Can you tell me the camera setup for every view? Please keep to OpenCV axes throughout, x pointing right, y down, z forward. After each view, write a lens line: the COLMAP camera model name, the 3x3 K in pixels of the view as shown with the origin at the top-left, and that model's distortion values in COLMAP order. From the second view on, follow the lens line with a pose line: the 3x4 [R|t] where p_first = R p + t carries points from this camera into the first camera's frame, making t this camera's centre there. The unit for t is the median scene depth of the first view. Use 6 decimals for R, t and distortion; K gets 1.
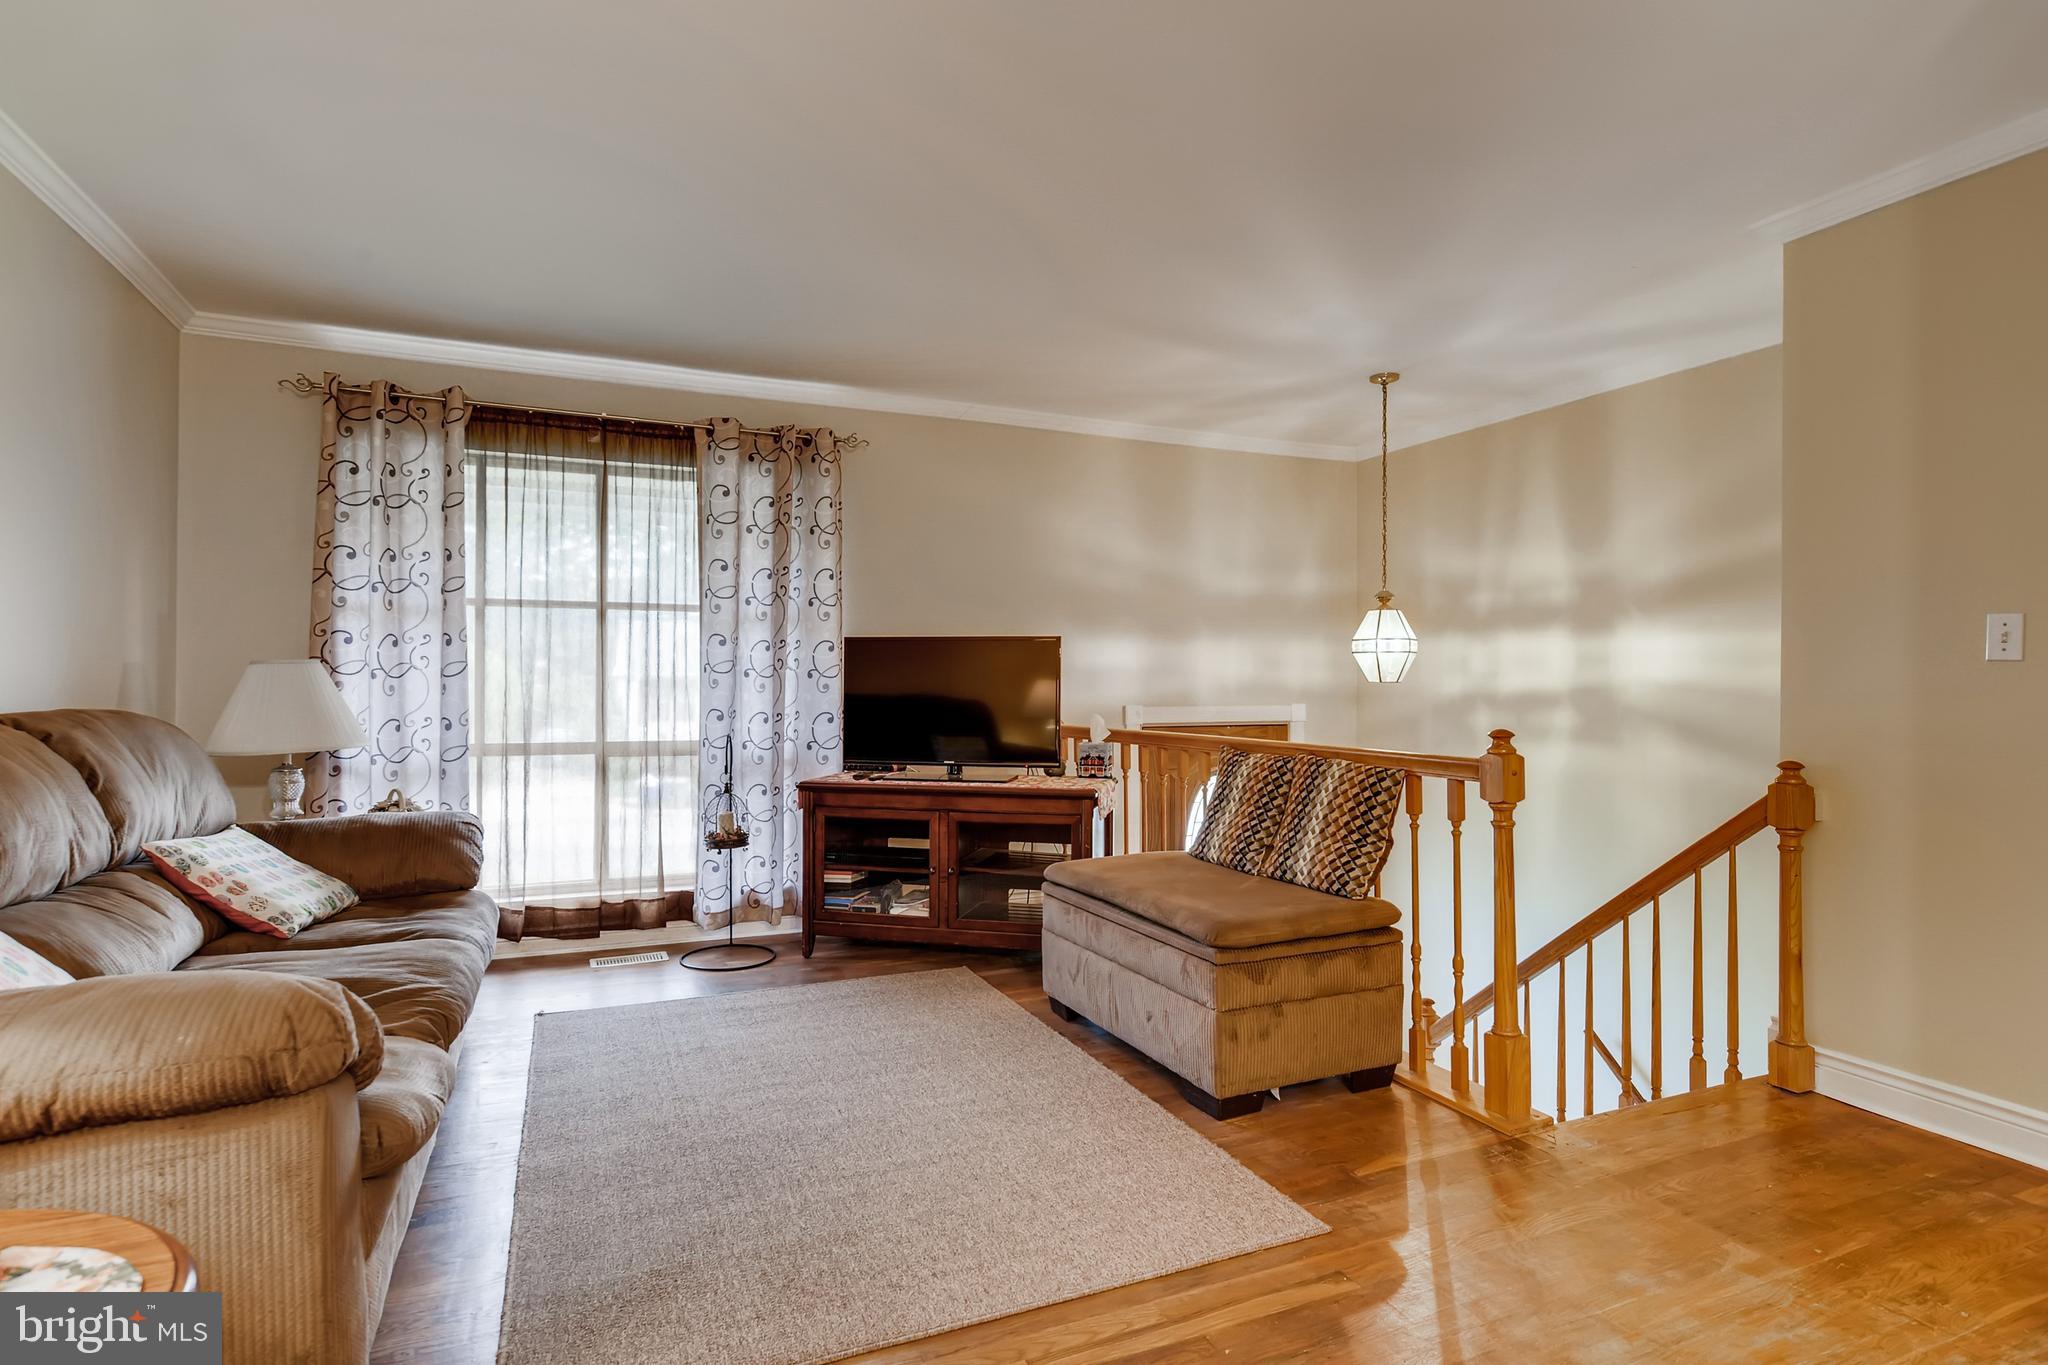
lens RADIAL K [[1044.1, 0, 1024.0], [0, 1044.1, 682.5], [0, 0, 1]] dist [0.002099, 0.000694]
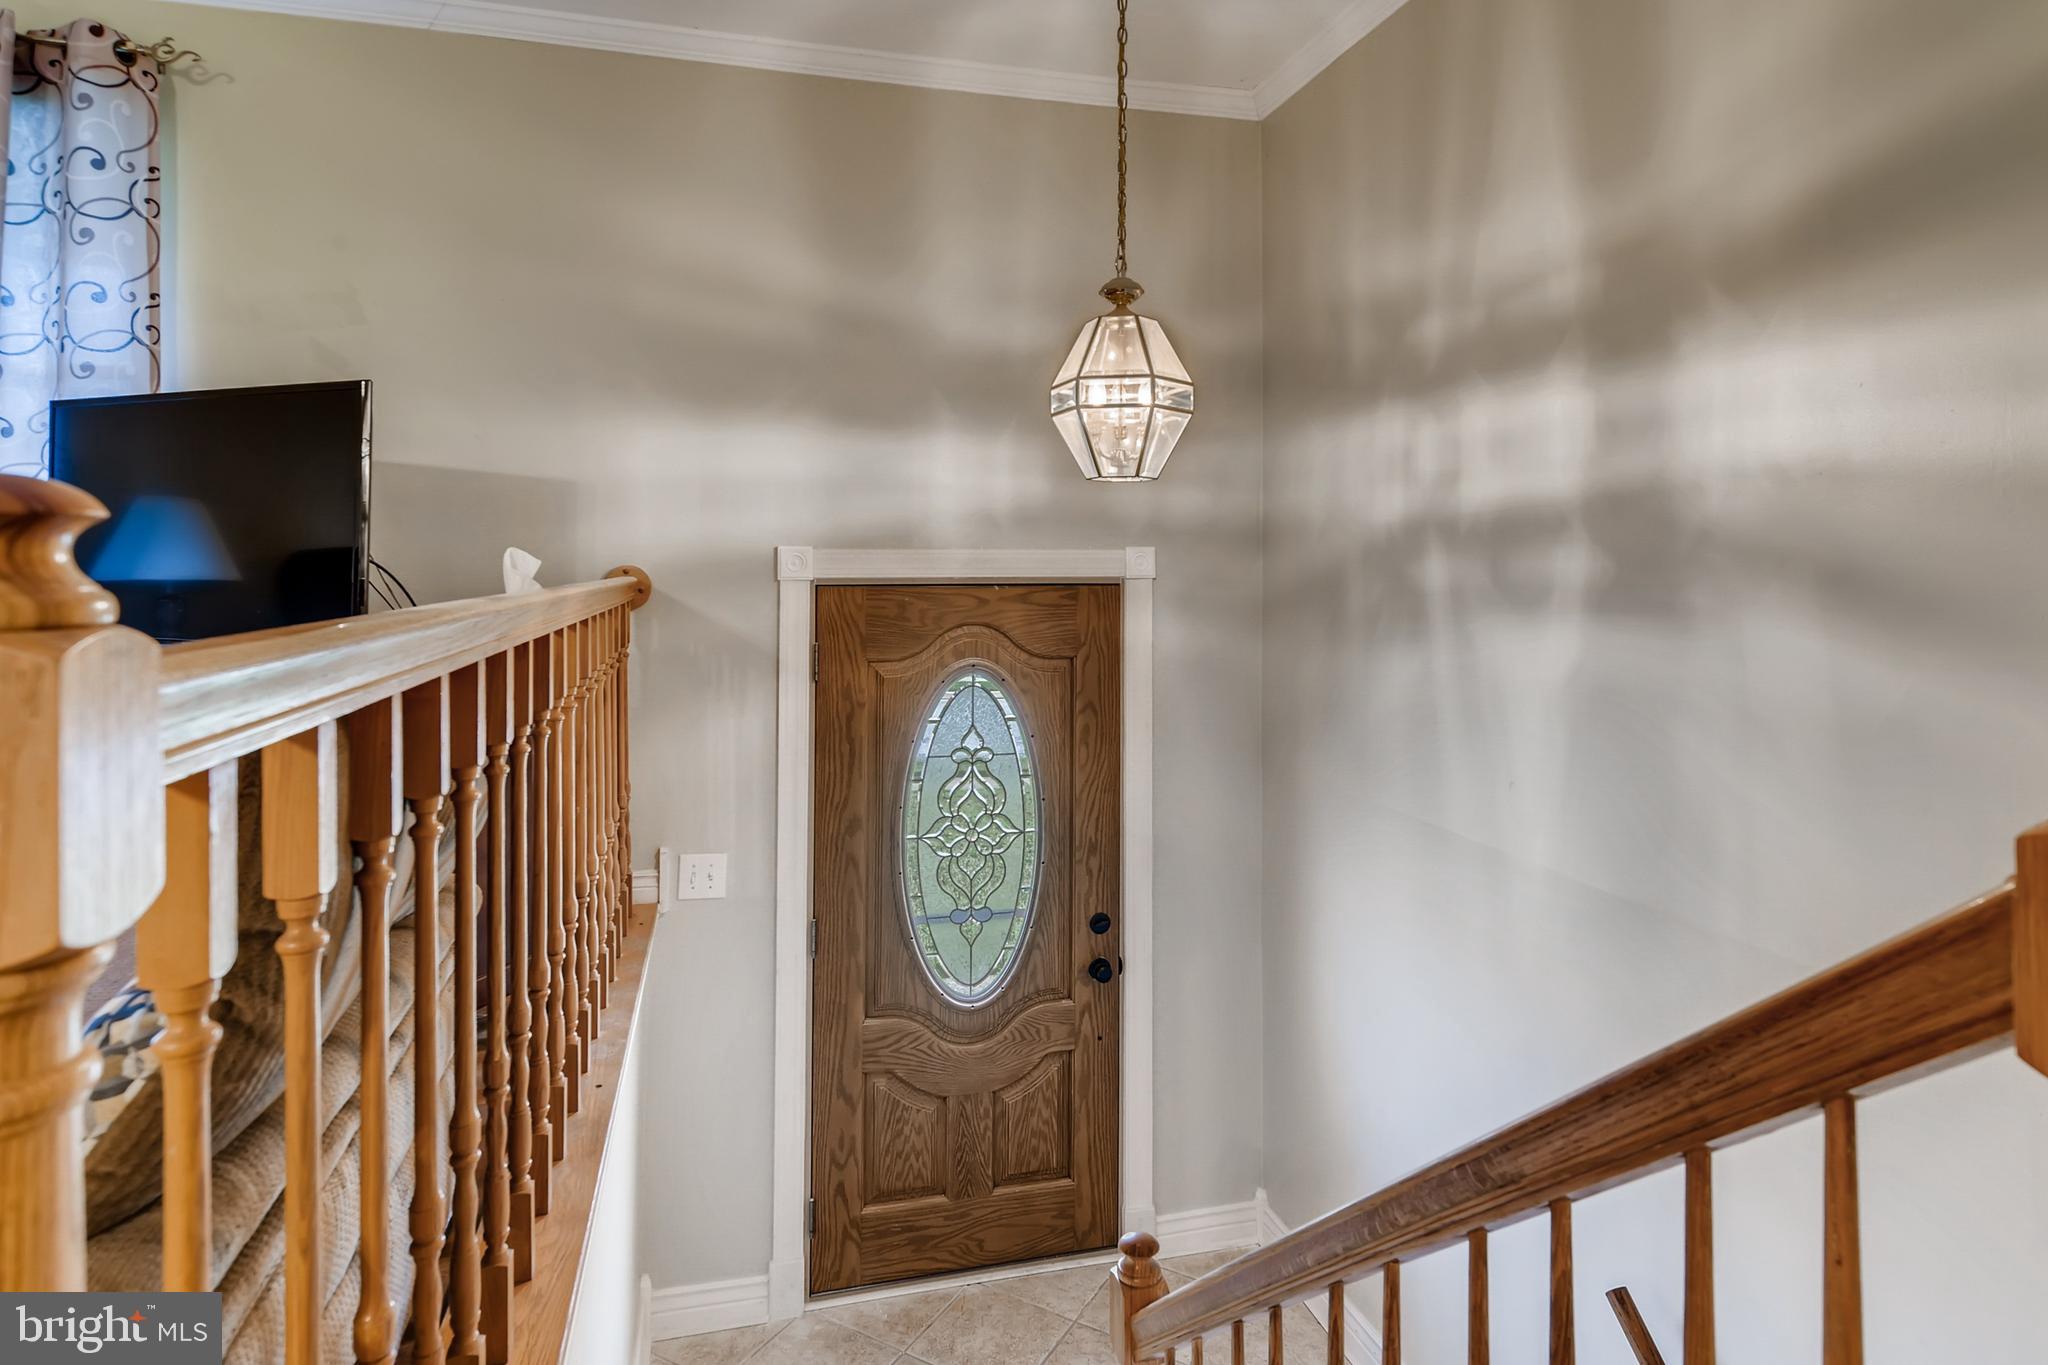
lens RADIAL K [[1091.8, 0, 1021.7], [0, 1091.8, 563.5], [0, 0, 1]] dist [-0.000432, -0.000007]
pose [[0.985408, -0.000512, -0.170208, 0.357927], [0.002382, 0.999939, 0.010786, 0.028388], [0.170193, -0.011034, 0.985349, 0.488345]]
